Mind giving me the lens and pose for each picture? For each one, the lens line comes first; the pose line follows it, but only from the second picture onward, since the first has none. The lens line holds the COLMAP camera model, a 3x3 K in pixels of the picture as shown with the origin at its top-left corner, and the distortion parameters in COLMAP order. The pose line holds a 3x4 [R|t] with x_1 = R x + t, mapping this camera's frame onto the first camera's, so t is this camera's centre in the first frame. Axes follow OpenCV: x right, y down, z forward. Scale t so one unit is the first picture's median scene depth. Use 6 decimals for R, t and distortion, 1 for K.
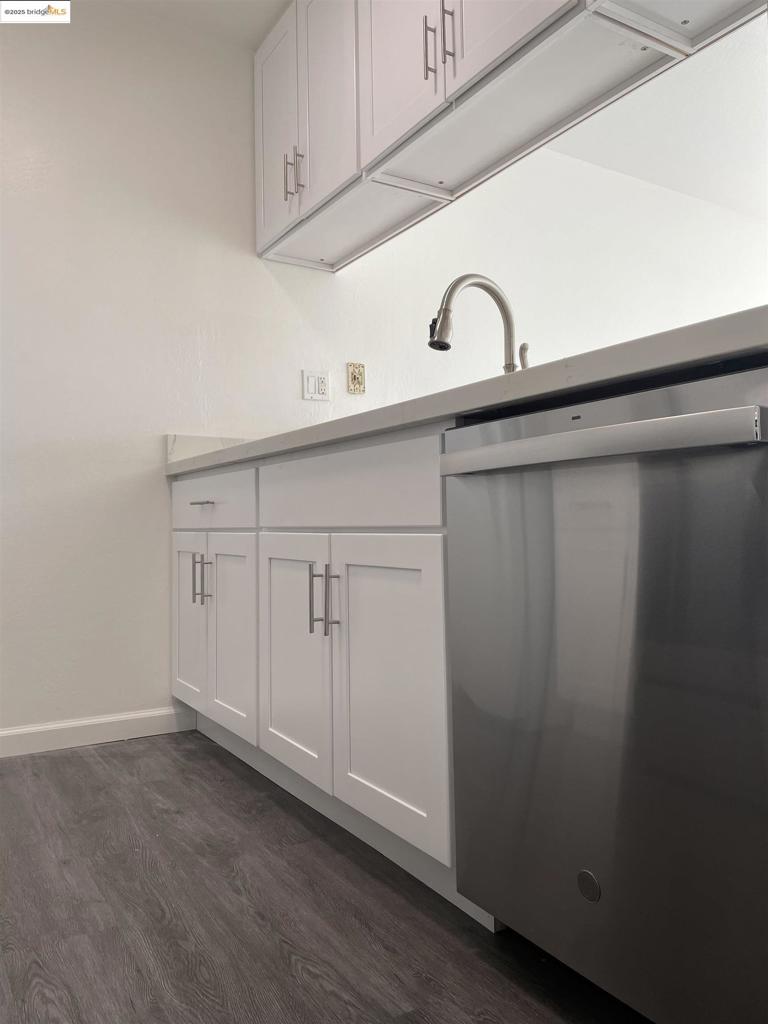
lens RADIAL K [[769.8, 0, 380.4], [0, 769.8, 501.9], [0, 0, 1]] dist [0.075029, -0.097428]
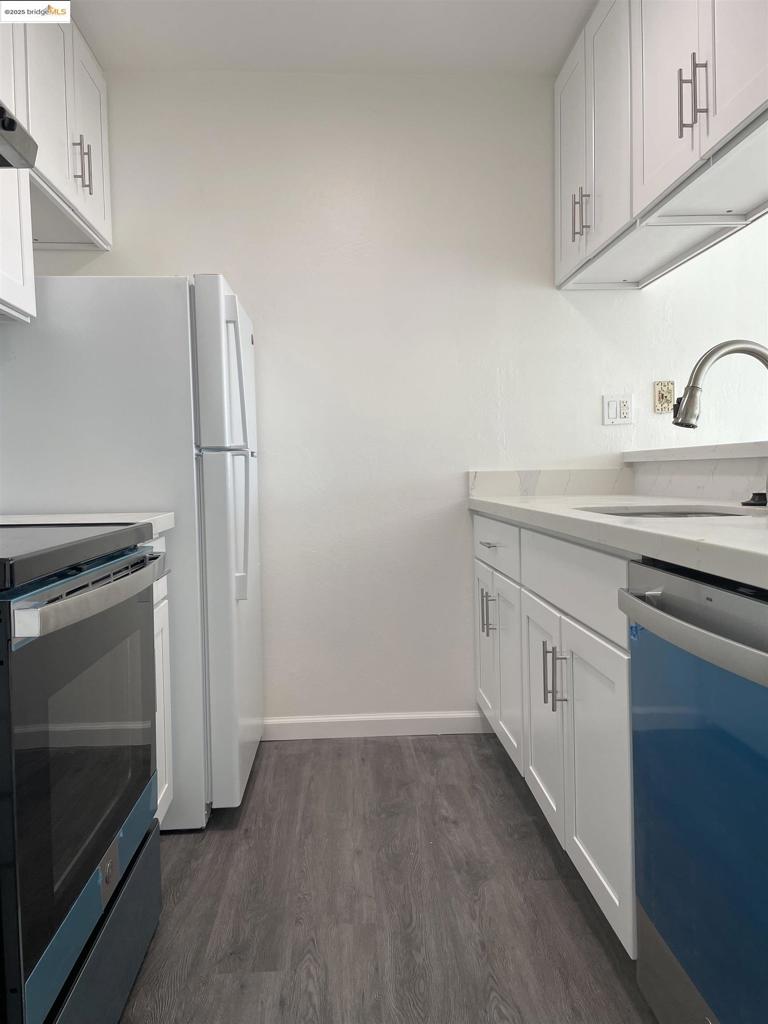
lens RADIAL K [[769.8, 0, 381.2], [0, 769.8, 517.5], [0, 0, 1]] dist [0.075029, -0.097428]
pose [[0.879281, 0.020439, -0.475864, 0.200586], [0.027113, 0.995311, 0.092848, -0.181220], [0.475531, -0.094542, 0.874604, -0.047193]]
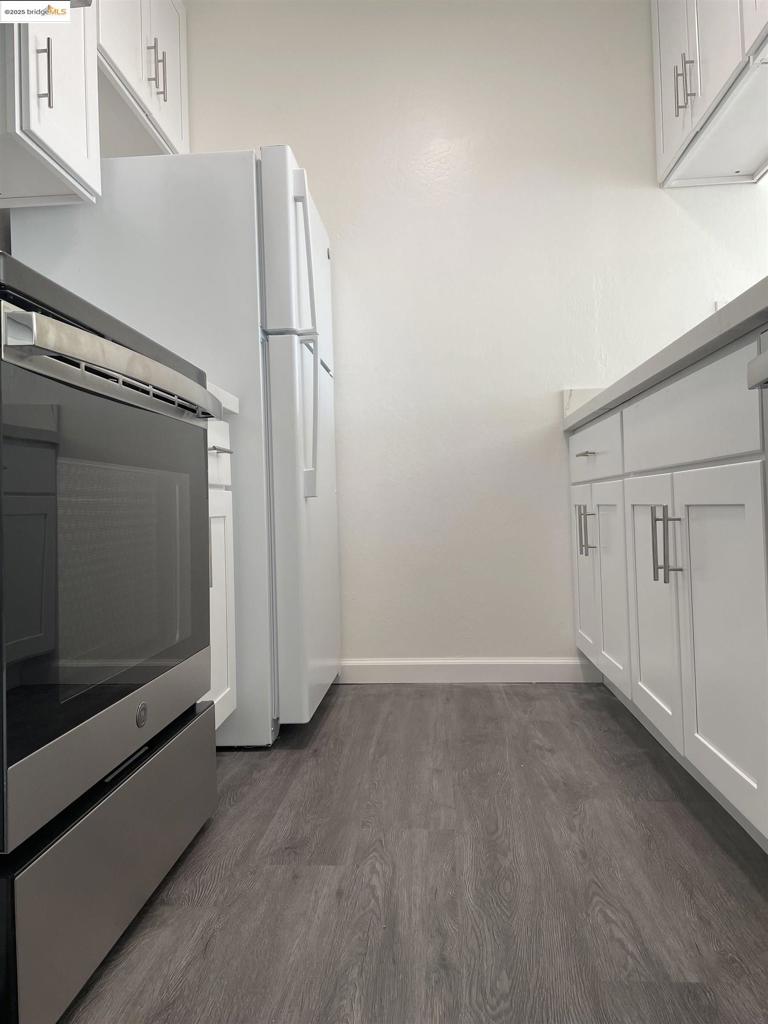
lens RADIAL K [[769.8, 0, 379.8], [0, 769.8, 506.5], [0, 0, 1]] dist [0.075029, -0.097428]
pose [[0.810968, -0.016131, -0.584868, 0.168598], [0.041535, 0.998685, 0.030046, 0.034755], [0.583615, -0.048659, 0.810572, 0.048136]]
